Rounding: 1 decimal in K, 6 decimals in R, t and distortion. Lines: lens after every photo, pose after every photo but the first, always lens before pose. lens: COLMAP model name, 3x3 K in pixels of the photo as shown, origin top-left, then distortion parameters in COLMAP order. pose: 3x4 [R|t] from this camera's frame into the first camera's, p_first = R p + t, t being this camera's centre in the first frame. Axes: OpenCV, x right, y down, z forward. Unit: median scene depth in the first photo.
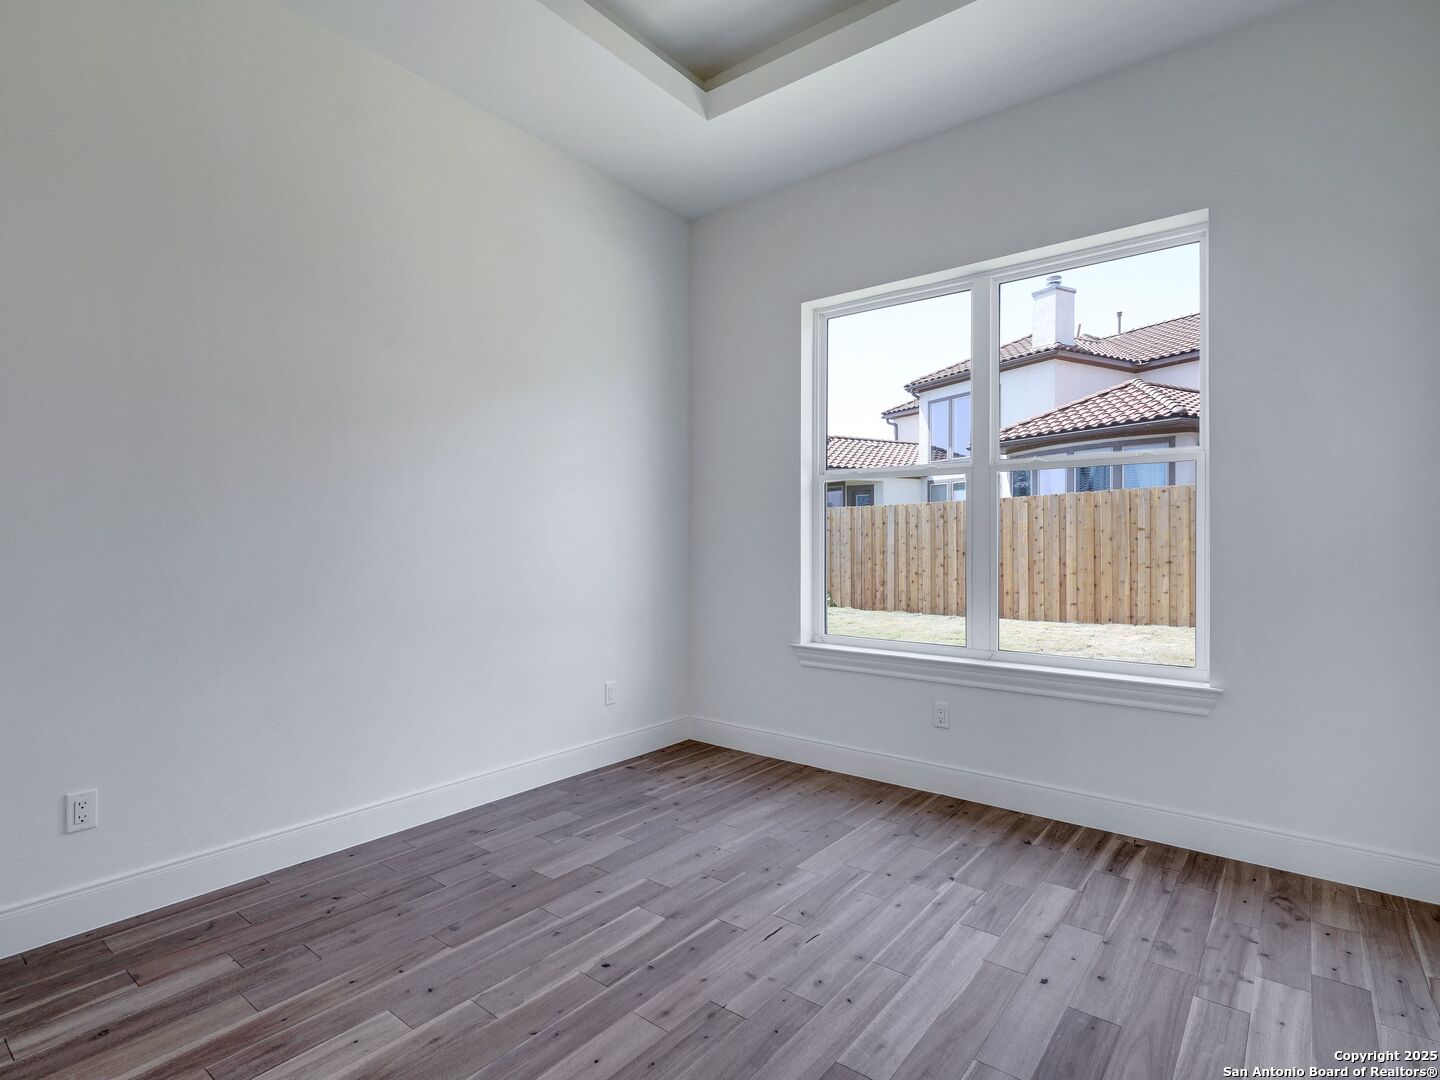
lens RADIAL K [[750.7, 0, 719.9], [0, 750.7, 541.5], [0, 0, 1]] dist [0.008281, 0.001079]
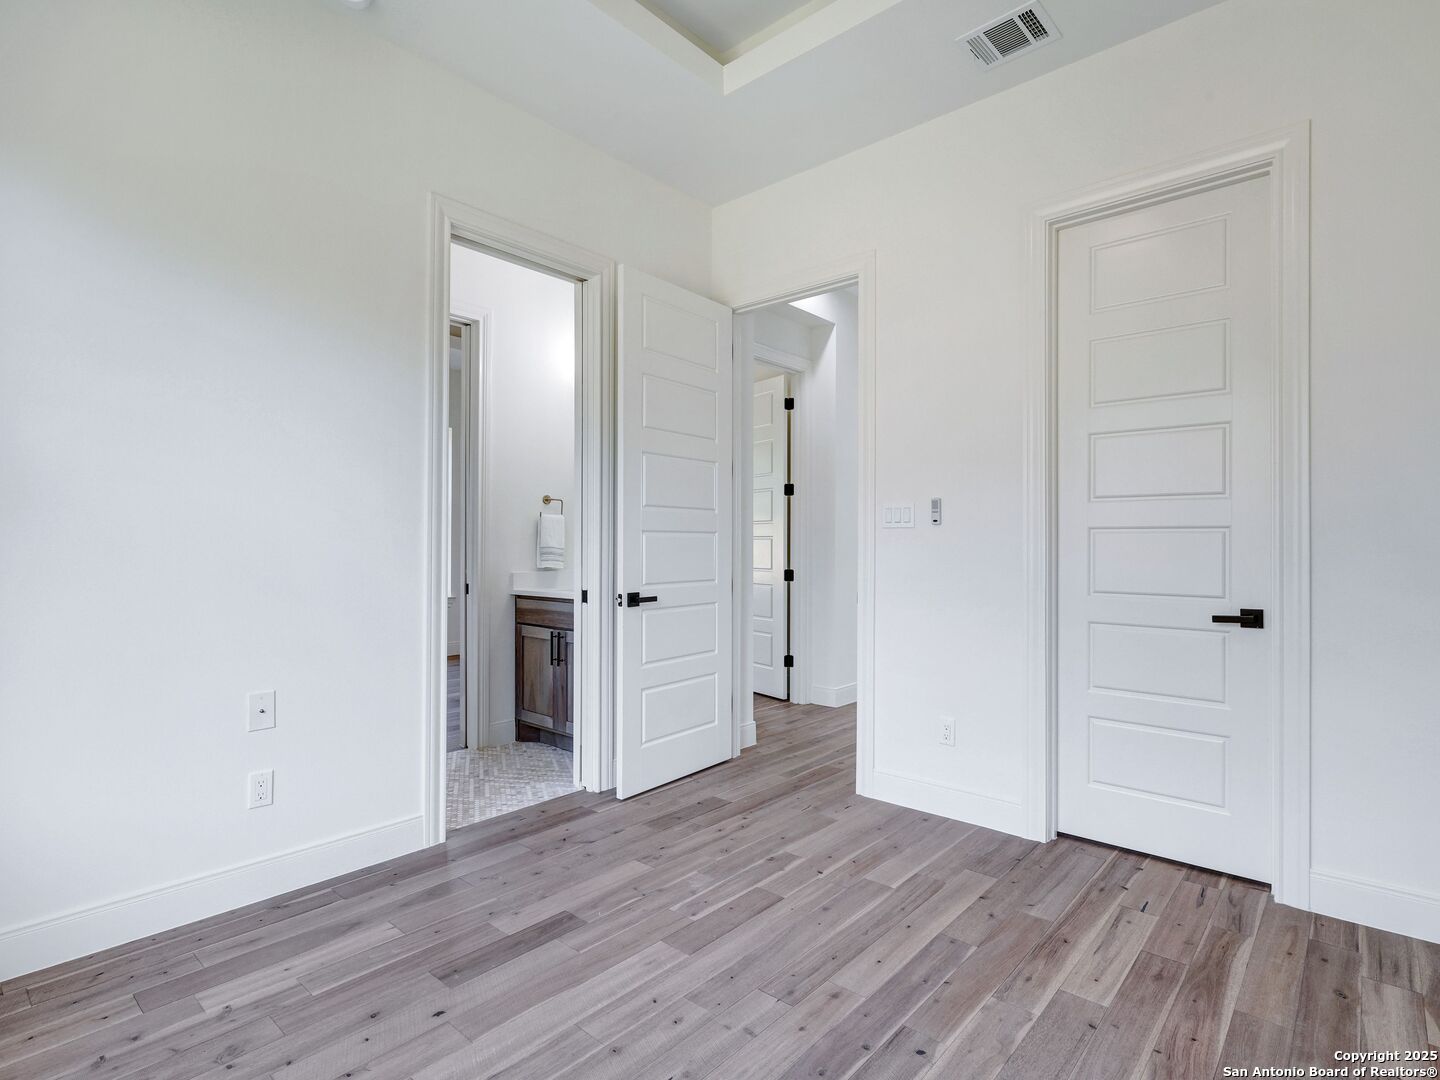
lens RADIAL K [[750.7, 0, 721.4], [0, 750.7, 541.3], [0, 0, 1]] dist [0.008281, 0.001079]
pose [[-0.998624, -0.004434, 0.052248, 0.032664], [-0.004547, 0.999988, -0.002047, -0.007085], [-0.052238, -0.002282, -0.998632, 2.029481]]
